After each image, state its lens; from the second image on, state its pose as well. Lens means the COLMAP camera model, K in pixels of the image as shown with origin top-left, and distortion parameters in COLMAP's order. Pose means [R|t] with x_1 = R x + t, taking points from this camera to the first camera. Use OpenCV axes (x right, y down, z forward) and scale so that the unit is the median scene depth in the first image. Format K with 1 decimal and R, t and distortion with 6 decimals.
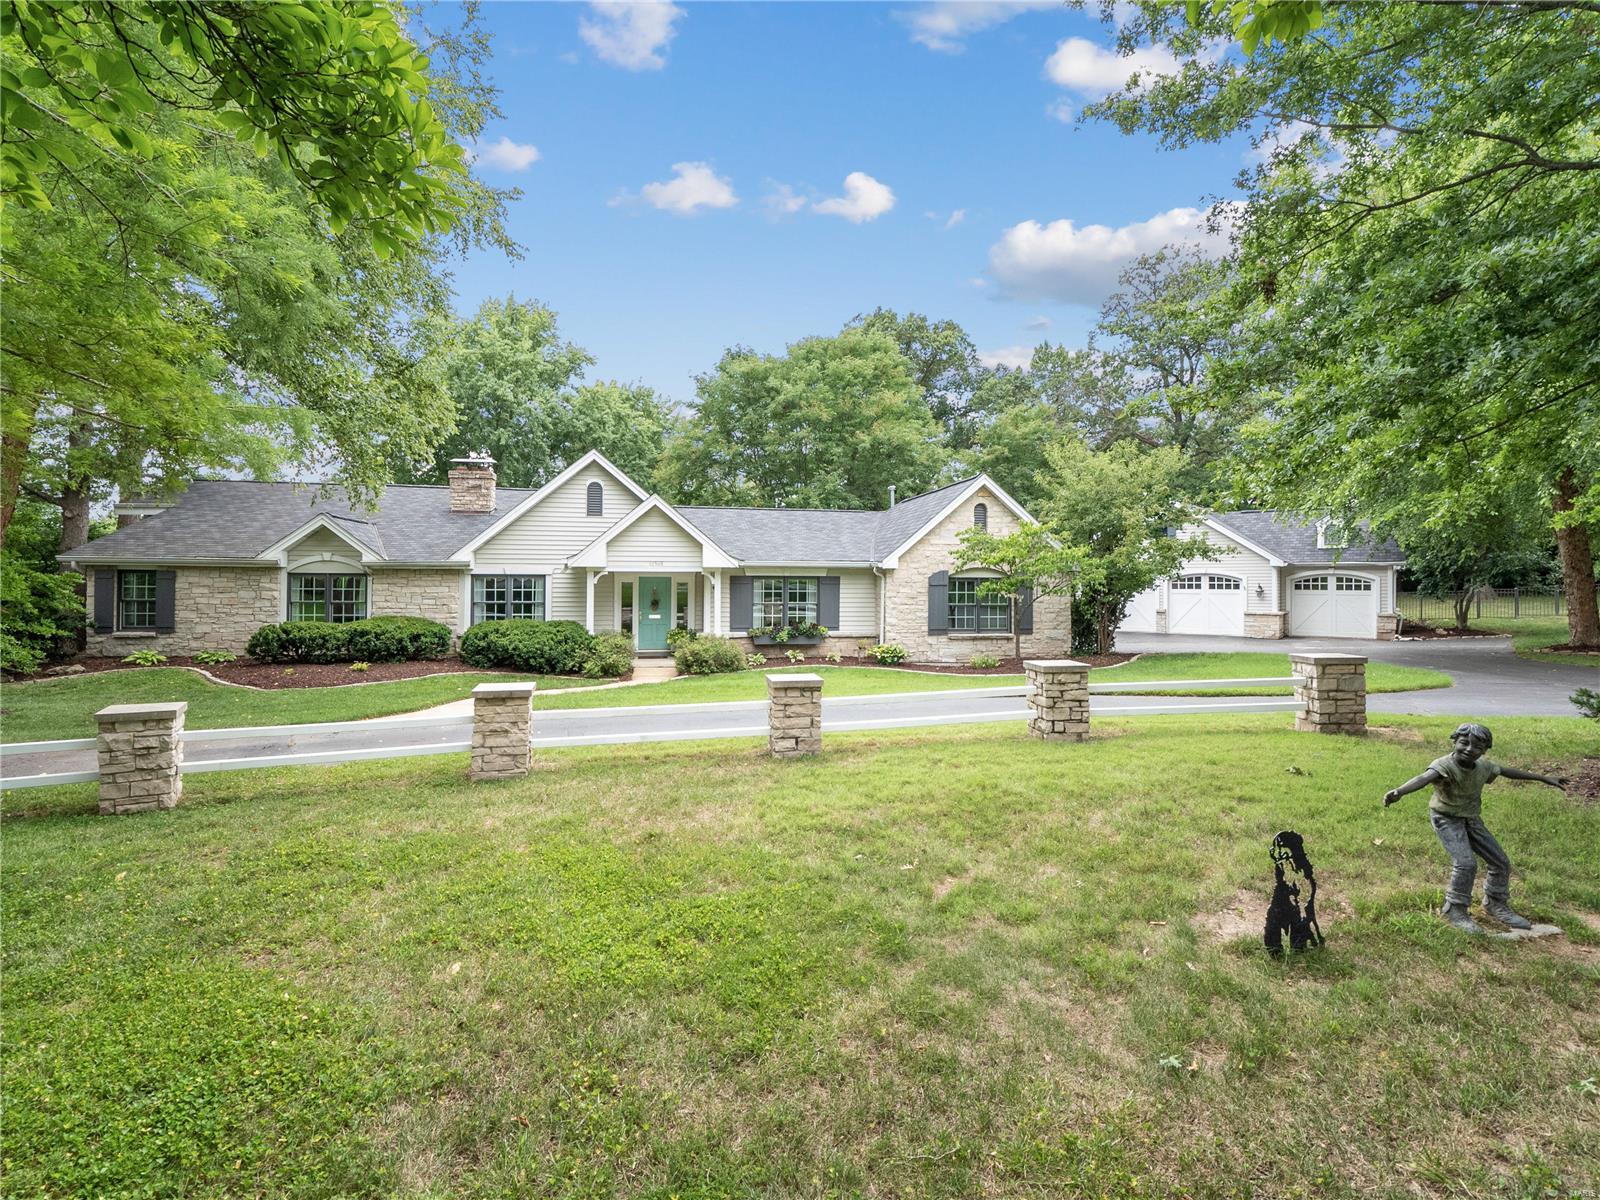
lens RADIAL K [[776.8, 0, 791.1], [0, 776.8, 587.1], [0, 0, 1]] dist [-0.018252, -0.000242]
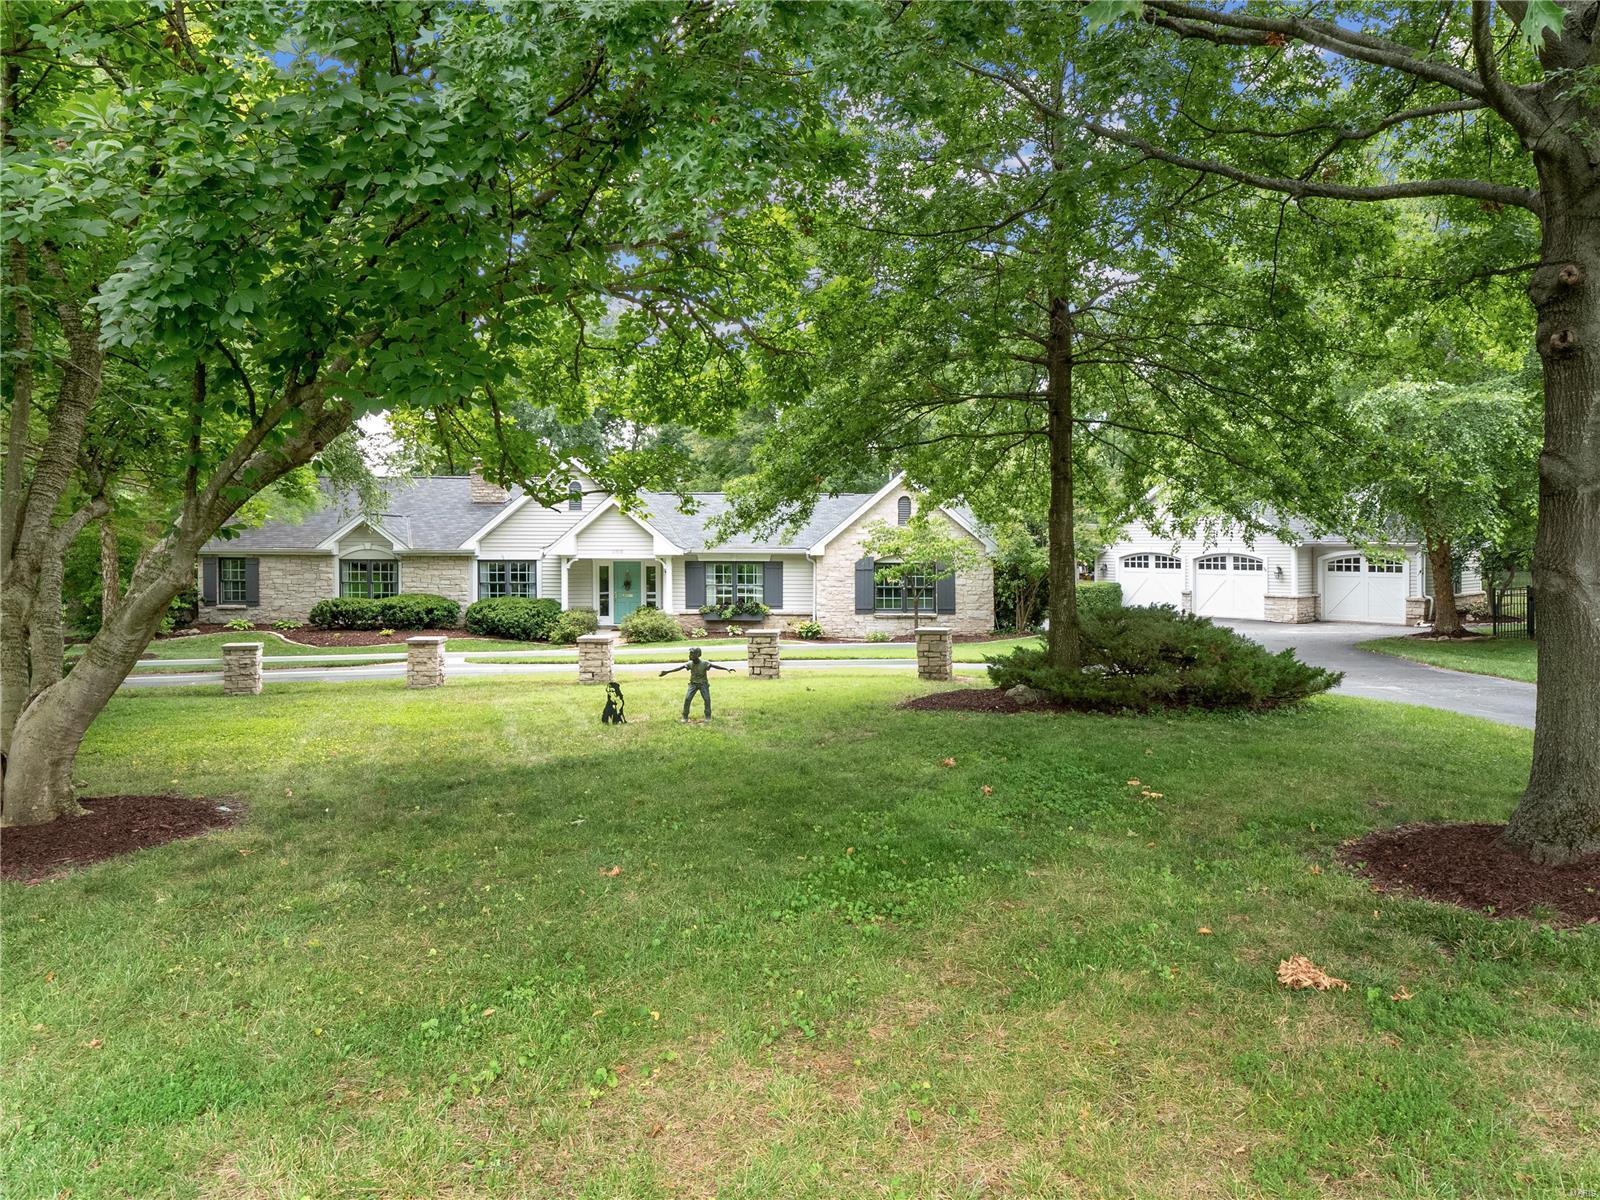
lens RADIAL K [[1005.6, 0, 806.1], [0, 1005.6, 599.9], [0, 0, 1]] dist [0.000180, -0.001188]
pose [[0.983642, 0.008932, -0.179915, 0.390652], [-0.000421, 0.998881, 0.047287, -0.029447], [0.180136, -0.046438, 0.982545, -0.477516]]
